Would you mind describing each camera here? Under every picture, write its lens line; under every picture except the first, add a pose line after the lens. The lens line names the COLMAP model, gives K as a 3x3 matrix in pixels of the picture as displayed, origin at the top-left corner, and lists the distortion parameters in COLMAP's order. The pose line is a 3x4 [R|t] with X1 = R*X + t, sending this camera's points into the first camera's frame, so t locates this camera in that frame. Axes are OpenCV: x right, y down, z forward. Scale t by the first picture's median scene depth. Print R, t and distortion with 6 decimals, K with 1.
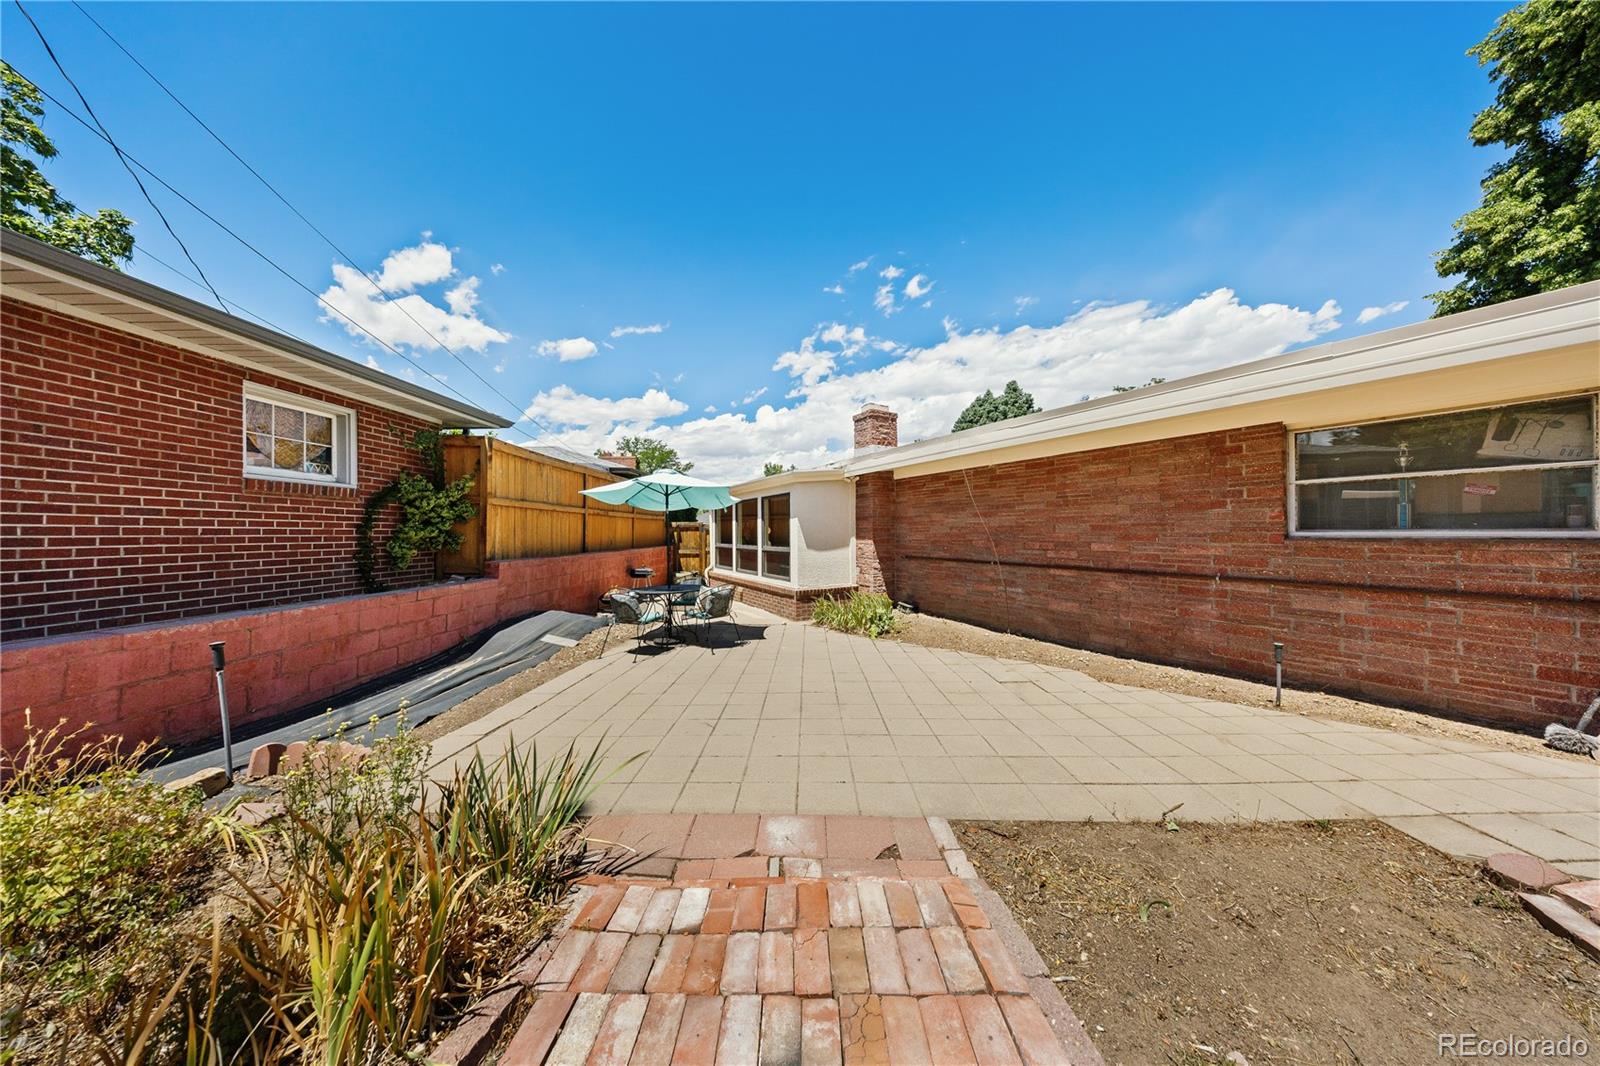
lens RADIAL K [[465.5, 0, 796.0], [0, 465.5, 537.8], [0, 0, 1]] dist [0.001608, -0.000549]
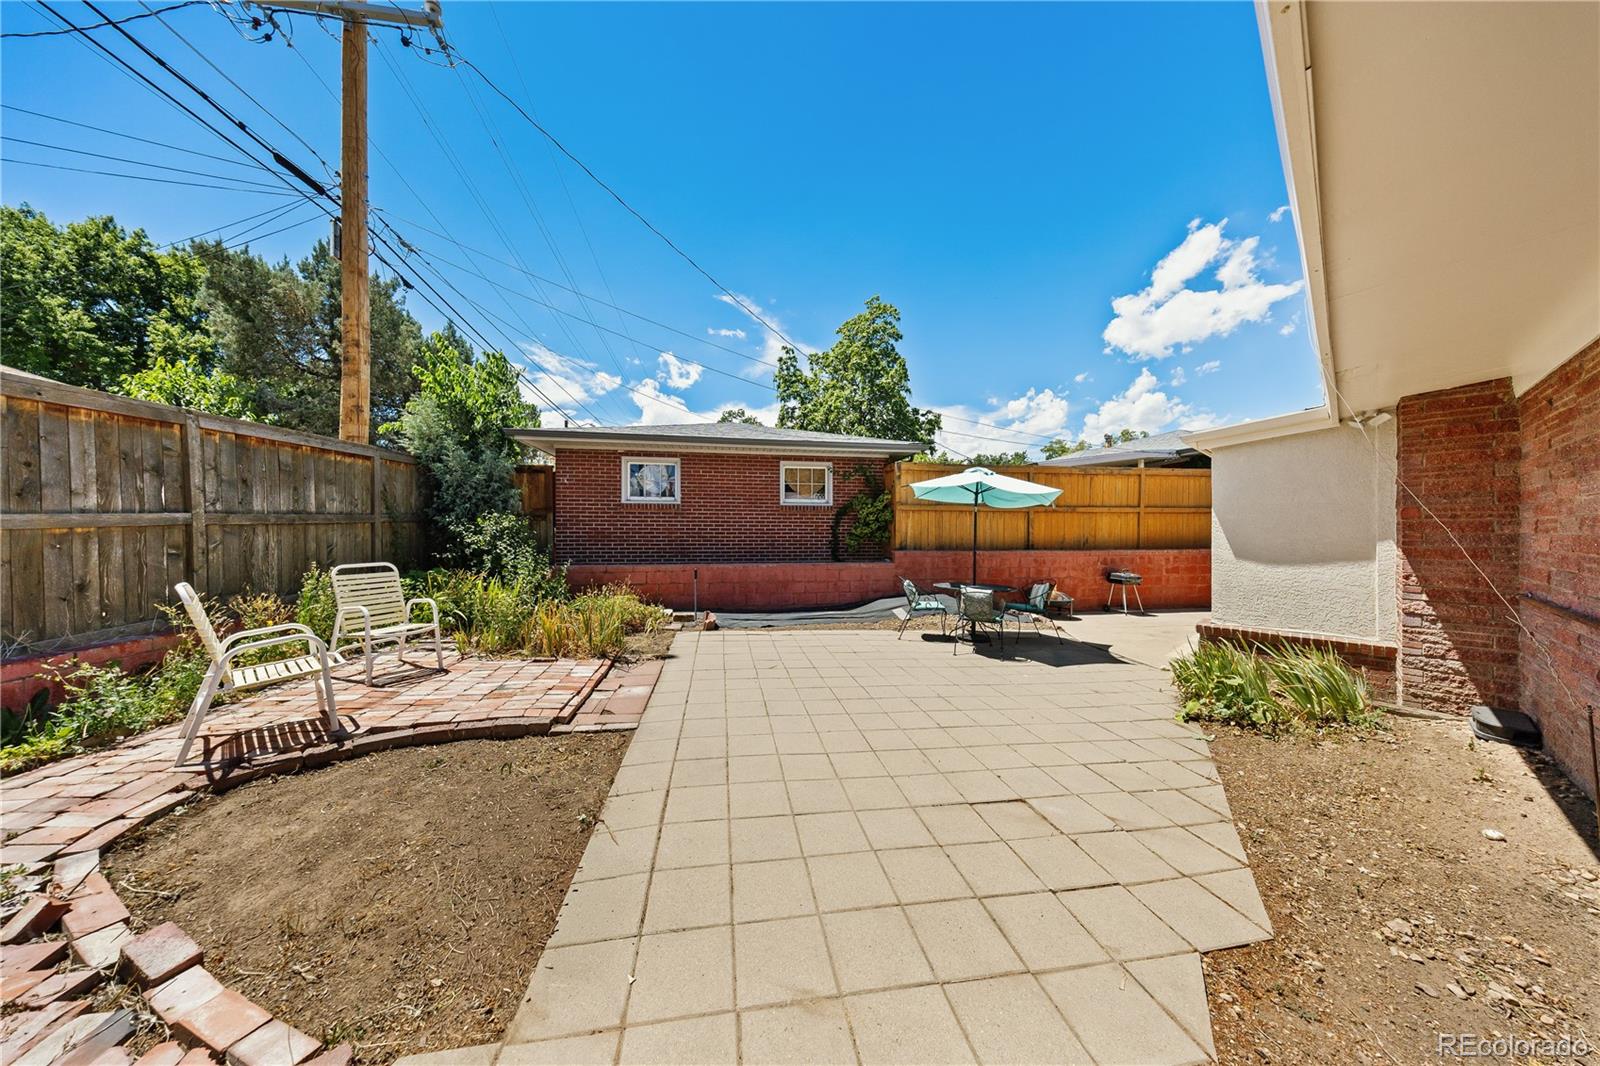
lens RADIAL K [[465.5, 0, 796.2], [0, 465.5, 528.1], [0, 0, 1]] dist [0.001608, -0.000549]
pose [[0.181120, -0.001629, -0.983460, 0.804276], [-0.011974, 0.999921, -0.003861, -0.009010], [0.983388, 0.012475, 0.181086, 0.536478]]
